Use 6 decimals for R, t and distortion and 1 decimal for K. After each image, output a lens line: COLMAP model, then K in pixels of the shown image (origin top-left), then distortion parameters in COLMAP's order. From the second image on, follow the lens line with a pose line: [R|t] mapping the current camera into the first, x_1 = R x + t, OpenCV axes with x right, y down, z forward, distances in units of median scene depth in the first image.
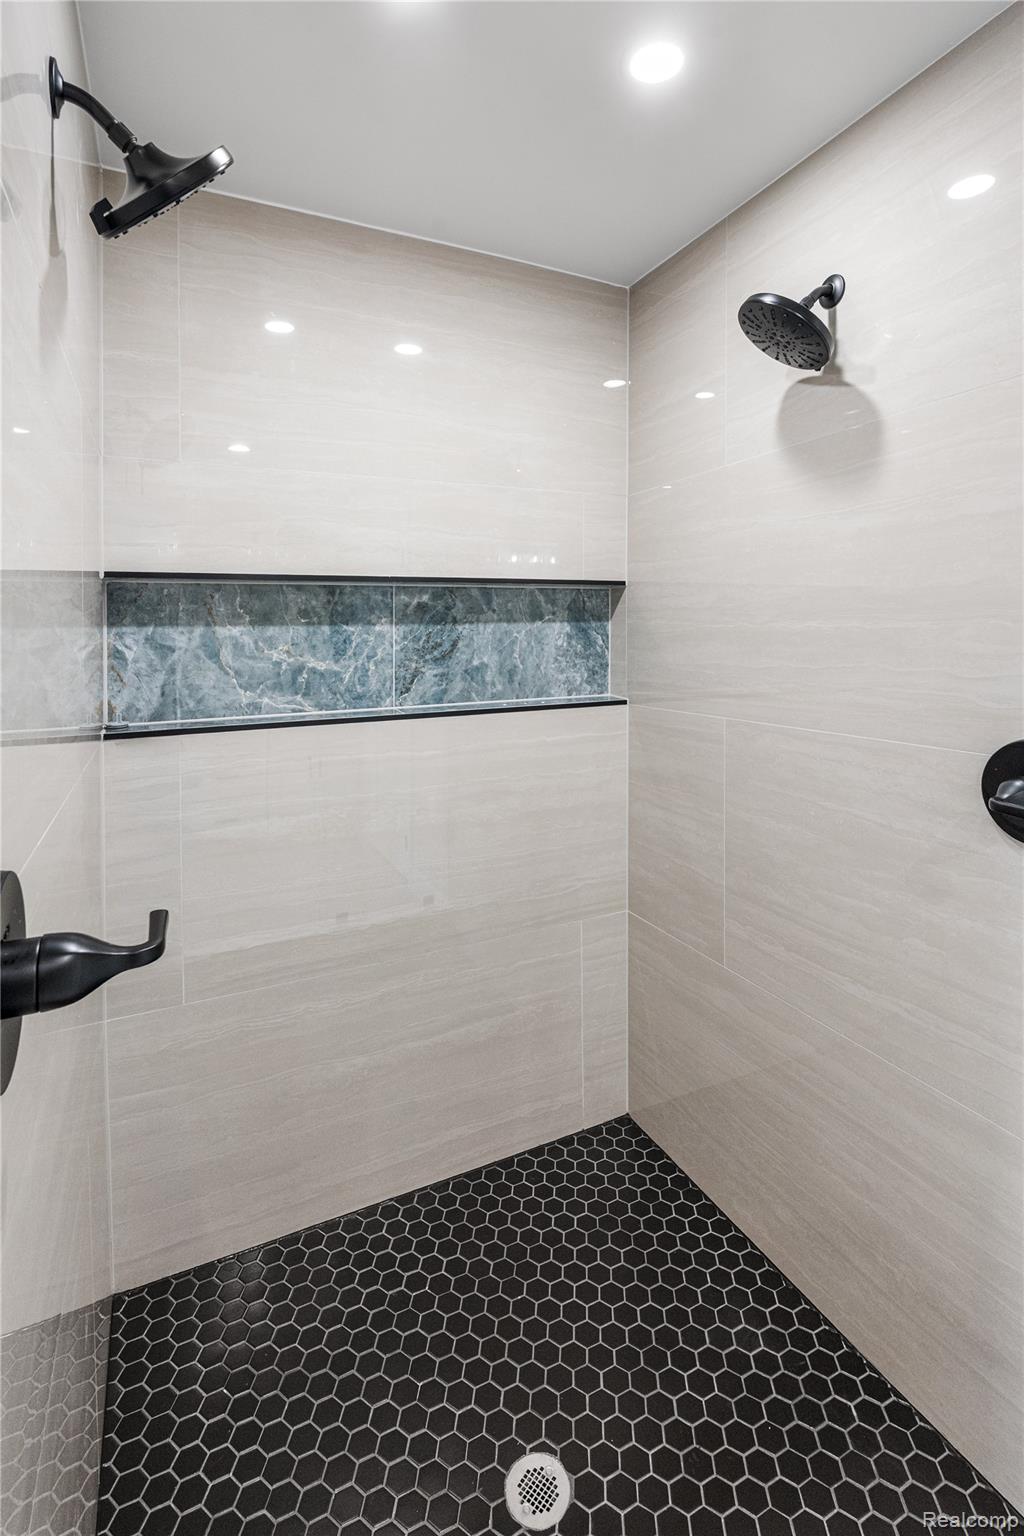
lens RADIAL K [[709.1, 0, 472.6], [0, 709.1, 596.8], [0, 0, 1]] dist [-0.021956, 0.000504]
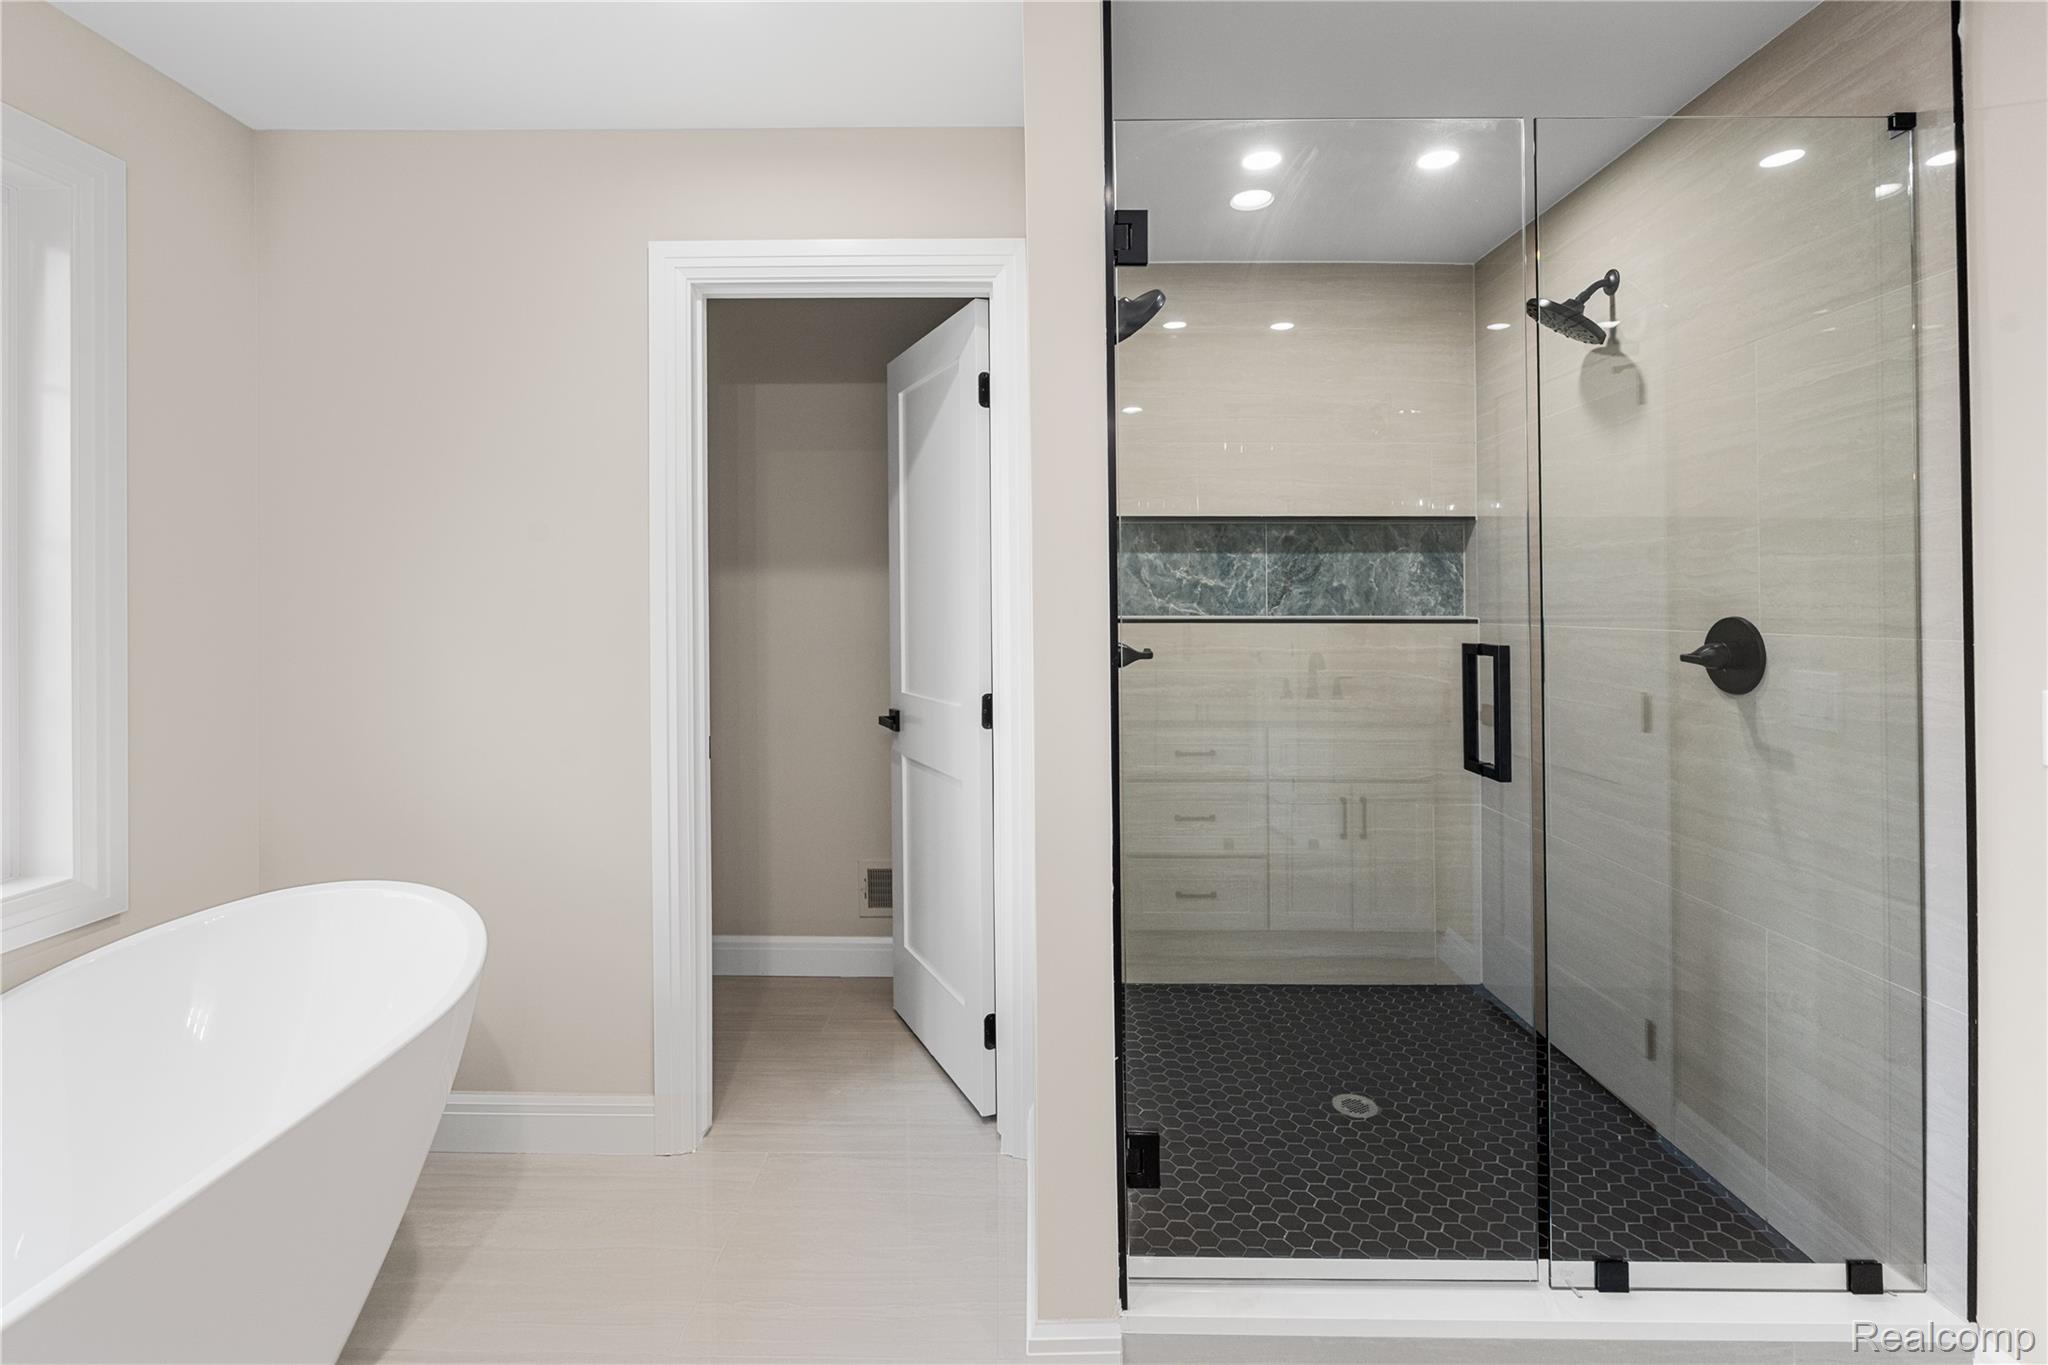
lens RADIAL K [[935.1, 0, 991.7], [0, 935.1, 559.0], [0, 0, 1]] dist [0.003533, 0.000156]
pose [[0.907394, -0.006130, -0.420236, 0.155034], [0.003743, 0.999972, -0.006504, 0.059387], [0.420264, 0.004329, 0.907391, -0.786018]]
